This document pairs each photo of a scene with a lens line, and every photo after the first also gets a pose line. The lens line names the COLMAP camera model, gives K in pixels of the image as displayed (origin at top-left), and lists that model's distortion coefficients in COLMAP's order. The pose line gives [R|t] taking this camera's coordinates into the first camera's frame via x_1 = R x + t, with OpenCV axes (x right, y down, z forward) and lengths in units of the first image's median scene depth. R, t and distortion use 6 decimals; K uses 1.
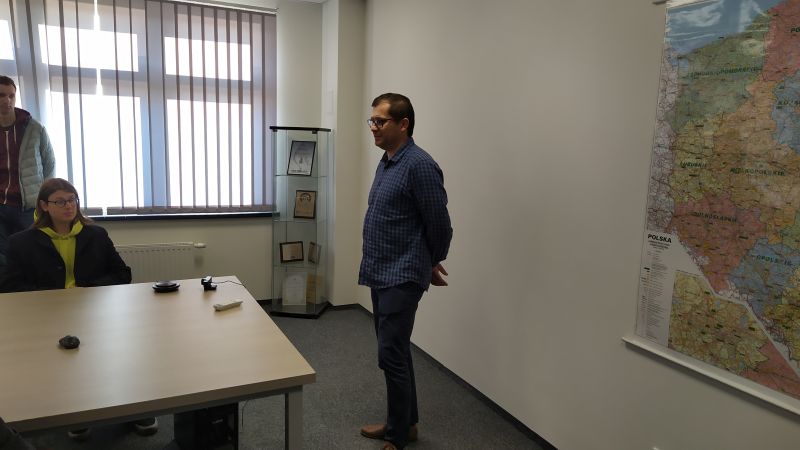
lens RADIAL K [[592.0, 0, 390.2], [0, 592.0, 235.2], [0, 0, 1]] dist [0.072351, -0.086393]
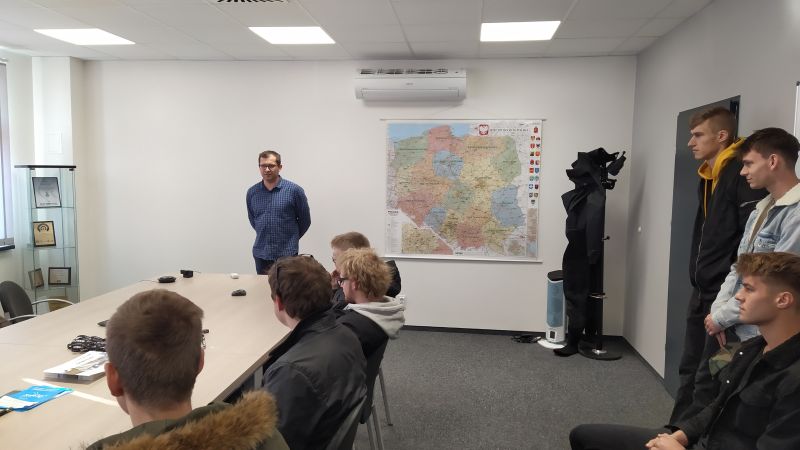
lens RADIAL K [[592.0, 0, 400.4], [0, 592.0, 228.6], [0, 0, 1]] dist [0.072351, -0.086393]
pose [[0.508290, -0.104152, 0.854865, -1.793053], [0.146373, 0.988665, 0.033423, -0.004241], [-0.848656, 0.108140, 0.517774, -0.339531]]
